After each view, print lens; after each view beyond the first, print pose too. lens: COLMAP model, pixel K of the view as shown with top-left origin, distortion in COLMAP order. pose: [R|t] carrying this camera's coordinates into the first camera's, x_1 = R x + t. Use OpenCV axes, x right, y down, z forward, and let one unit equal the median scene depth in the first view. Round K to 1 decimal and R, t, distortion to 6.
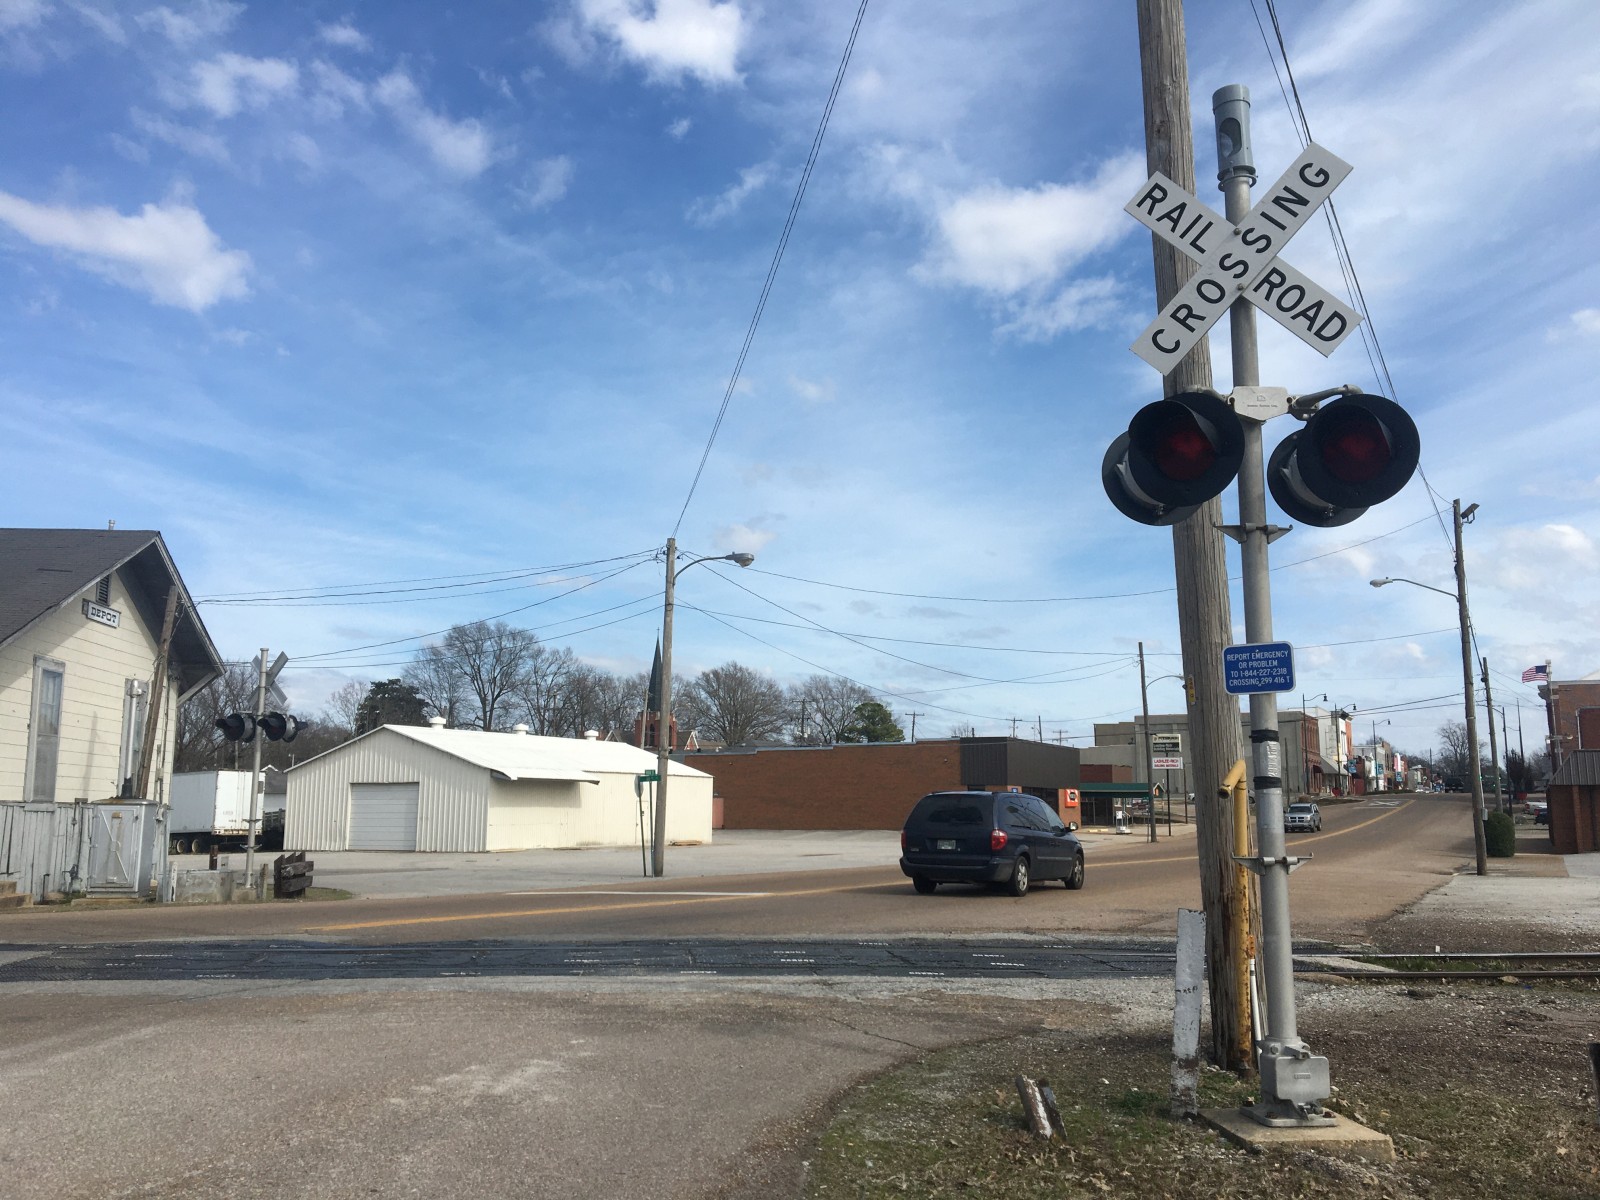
lens RADIAL K [[1337.8, 0, 792.7], [0, 1337.8, 607.3], [0, 0, 1]] dist [0.056838, -0.071353]
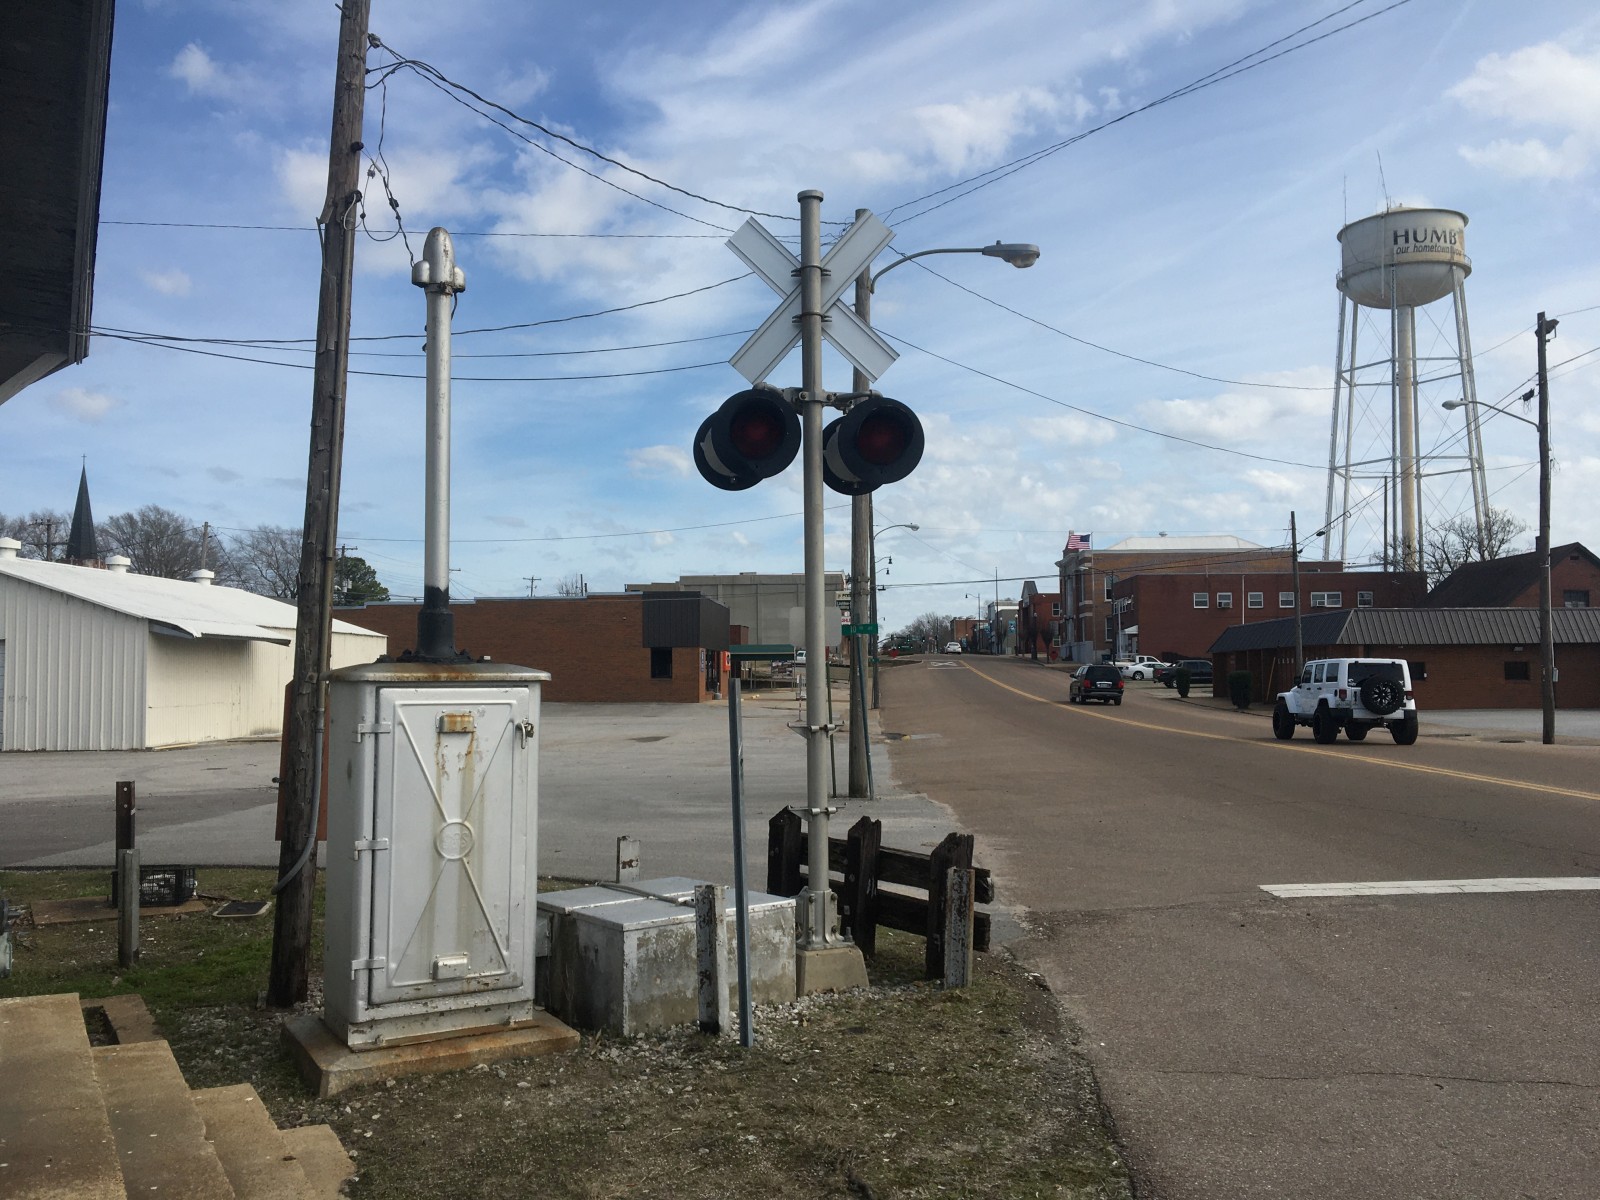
lens RADIAL K [[1337.8, 0, 782.5], [0, 1337.8, 629.4], [0, 0, 1]] dist [0.056838, -0.071353]
pose [[0.904758, 0.005542, 0.425891, -0.314253], [-0.054716, 0.993143, 0.103313, 0.059253], [-0.422398, -0.116776, 0.898857, 0.418417]]
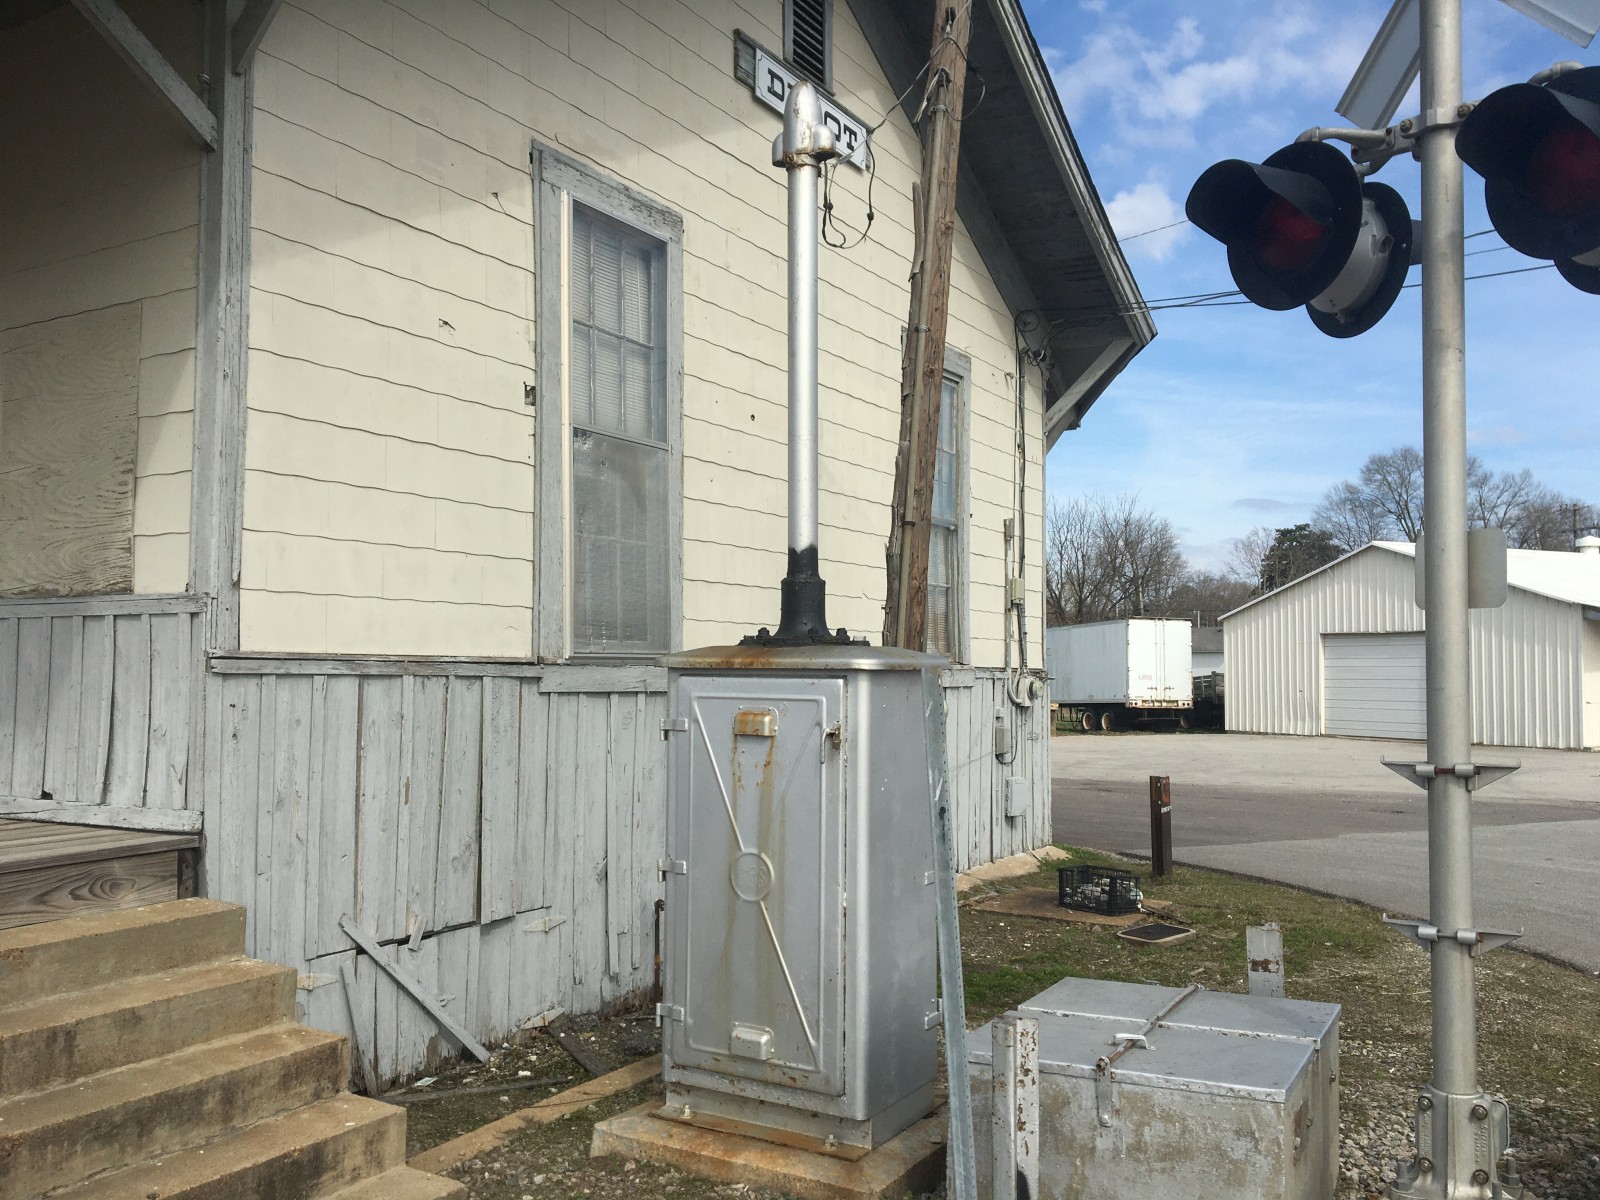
lens RADIAL K [[1337.8, 0, 795.4], [0, 1337.8, 617.3], [0, 0, 1]] dist [0.056838, -0.071353]
pose [[0.804152, -0.022826, -0.593985, -0.212519], [0.087727, 0.992877, 0.080612, 0.069209], [0.587914, -0.116933, 0.800427, 0.478842]]
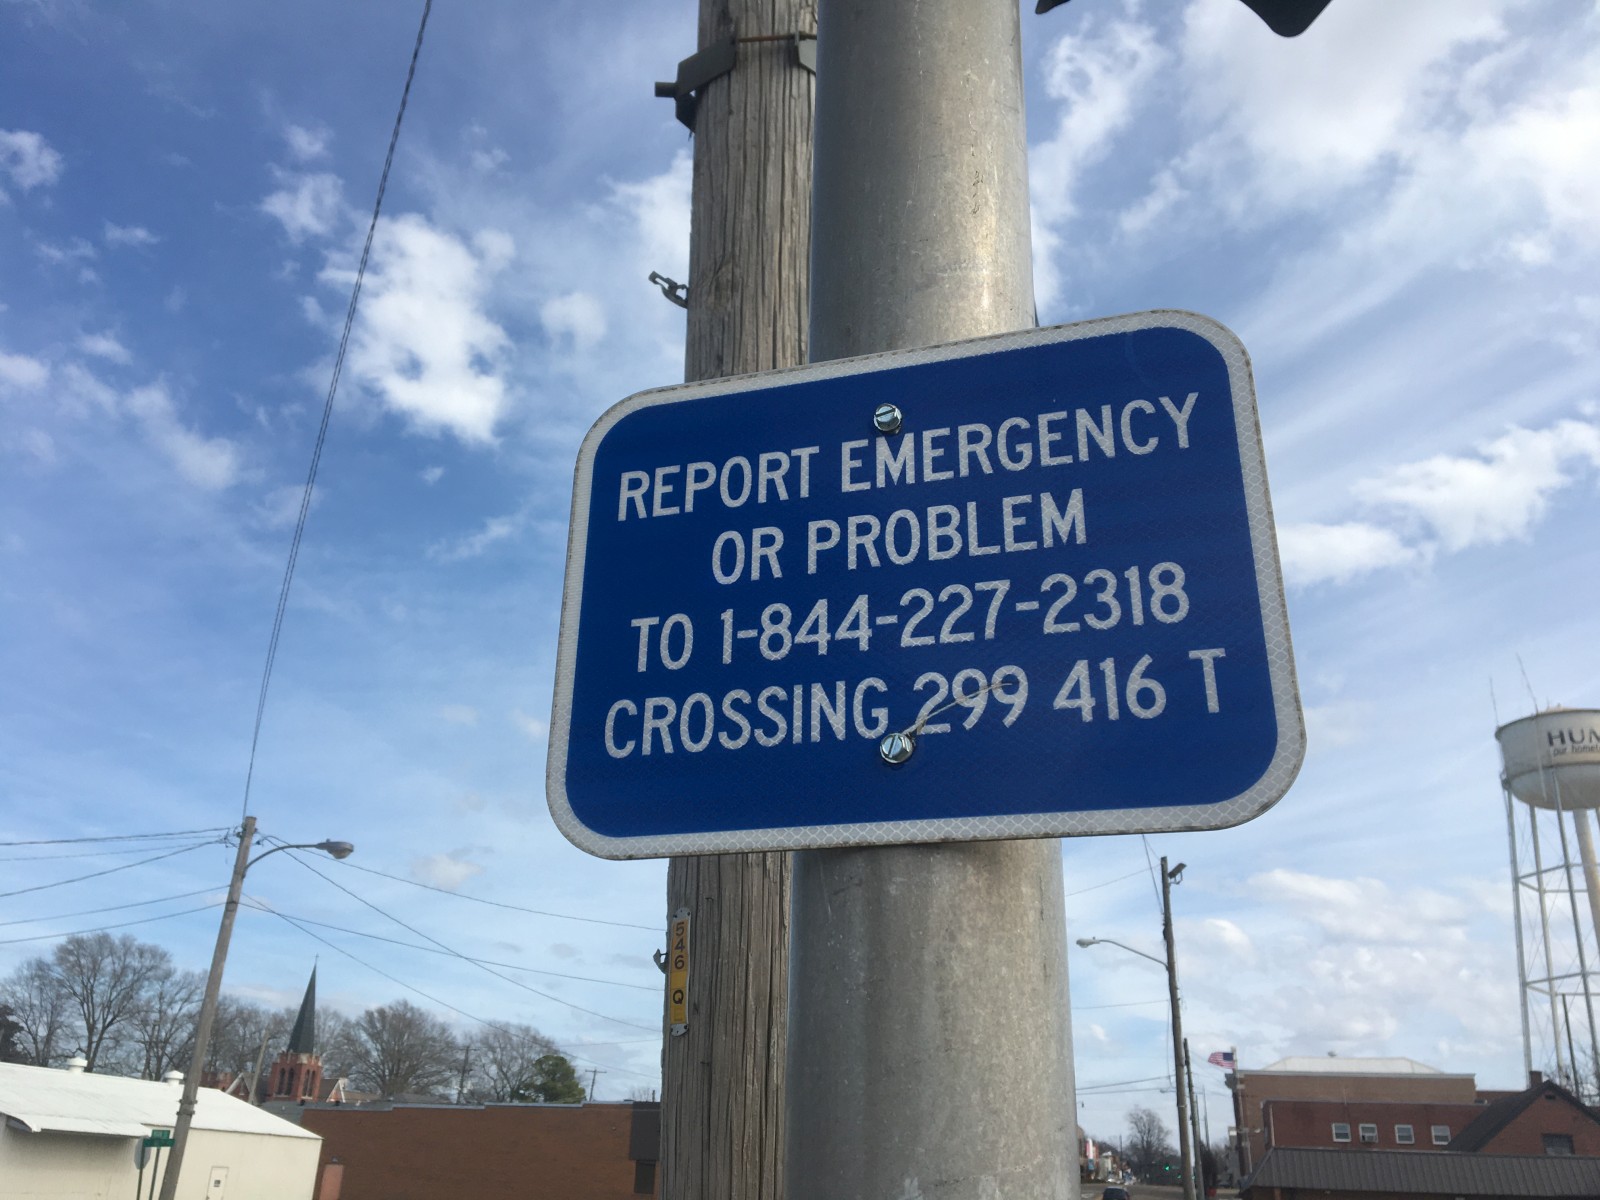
lens RADIAL K [[1337.8, 0, 790.0], [0, 1337.8, 596.6], [0, 0, 1]] dist [0.056838, -0.071353]
pose [[0.975287, 0.119001, 0.186157, 0.046768], [-0.067102, 0.962296, -0.263598, 0.010377], [-0.210506, 0.244593, 0.946500, 0.132733]]
